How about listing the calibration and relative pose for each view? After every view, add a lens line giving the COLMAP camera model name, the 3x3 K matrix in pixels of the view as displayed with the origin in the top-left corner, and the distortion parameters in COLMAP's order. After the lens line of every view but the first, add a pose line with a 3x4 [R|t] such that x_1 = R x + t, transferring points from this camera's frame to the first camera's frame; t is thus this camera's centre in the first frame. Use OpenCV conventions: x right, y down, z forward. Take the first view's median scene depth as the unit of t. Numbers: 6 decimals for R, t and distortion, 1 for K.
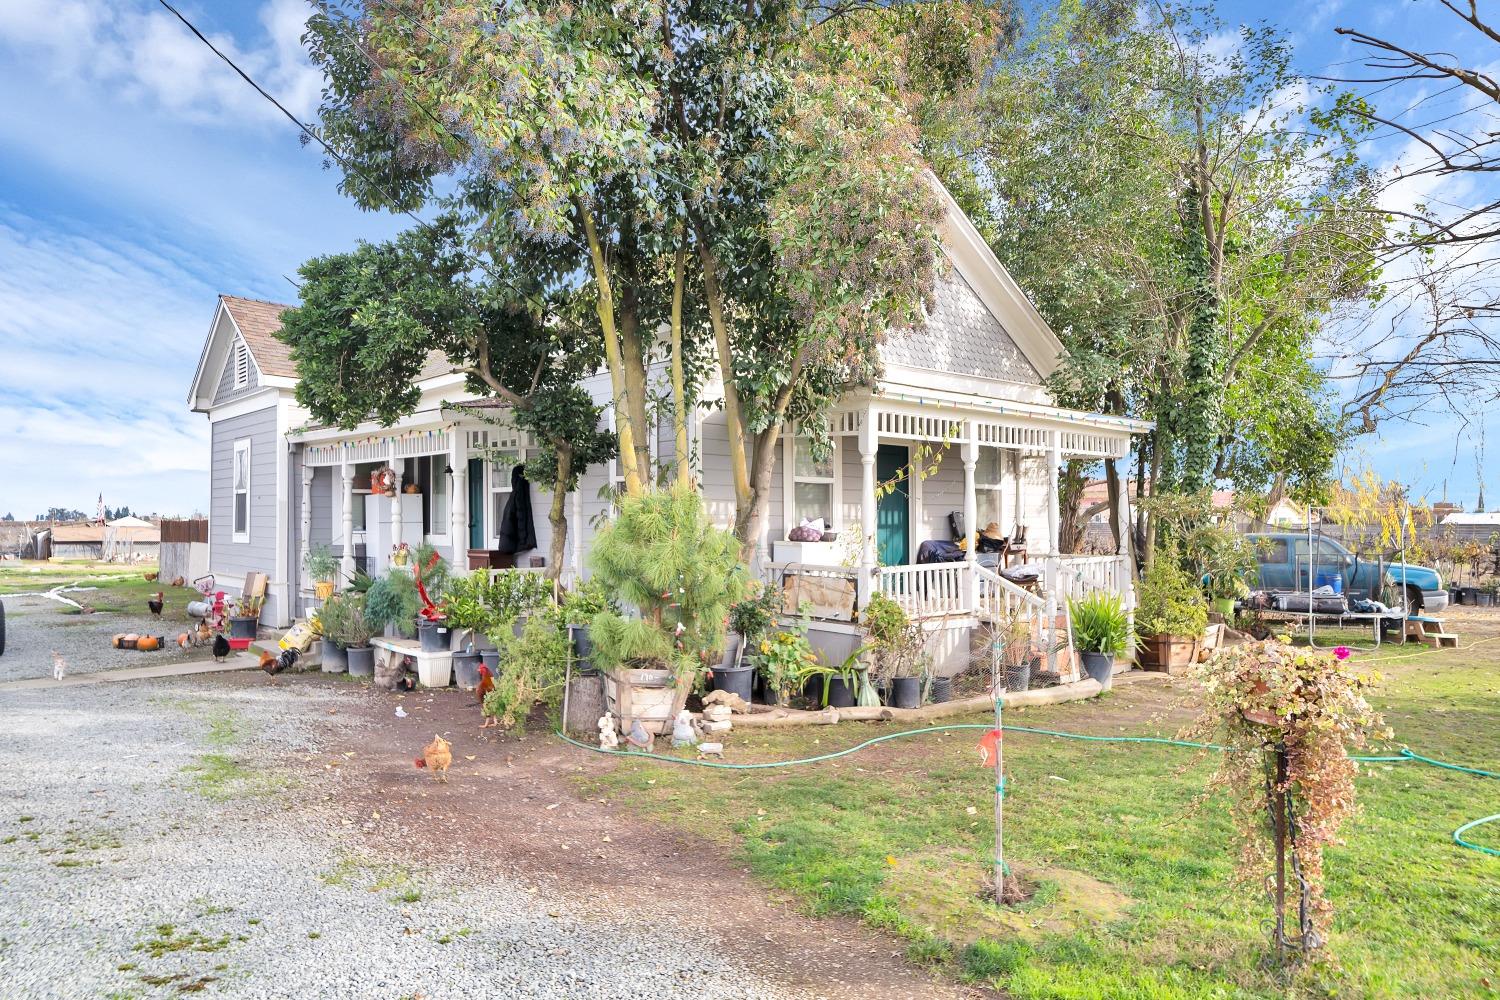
lens RADIAL K [[995.2, 0, 746.7], [0, 995.2, 522.4], [0, 0, 1]] dist [0.005922, 0.001960]
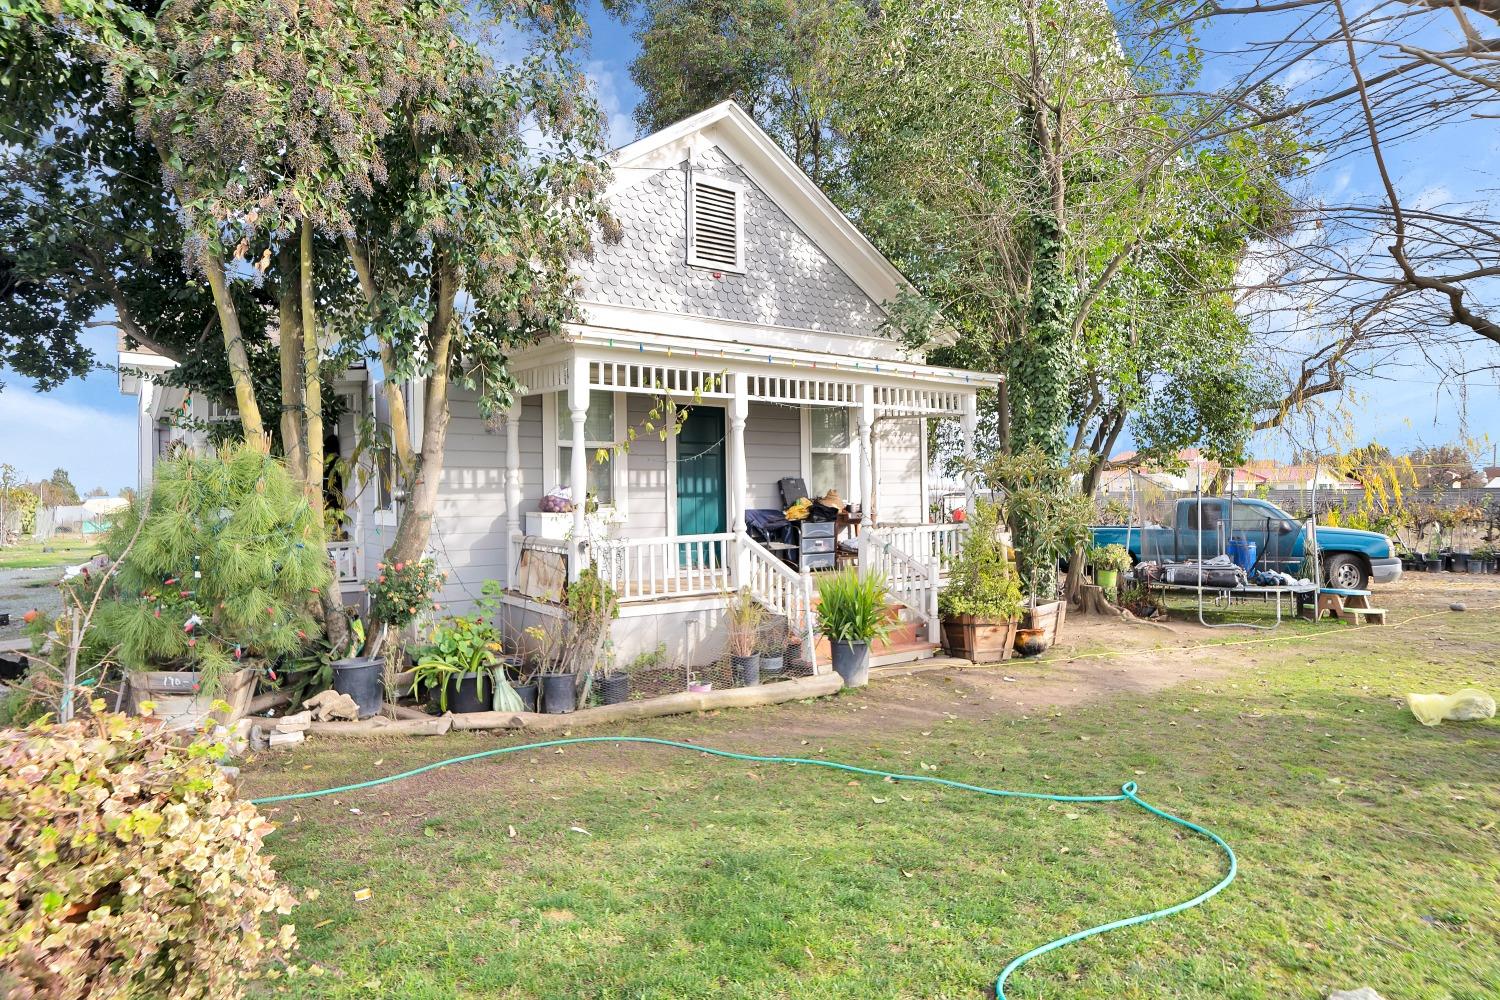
lens RADIAL K [[884.6, 0, 760.4], [0, 884.6, 493.1], [0, 0, 1]] dist [0.019491, 0.000150]
pose [[0.995799, -0.012912, -0.090655, 0.274234], [0.012684, 0.999915, -0.003088, 0.006035], [0.090687, 0.001925, 0.995878, 0.194139]]
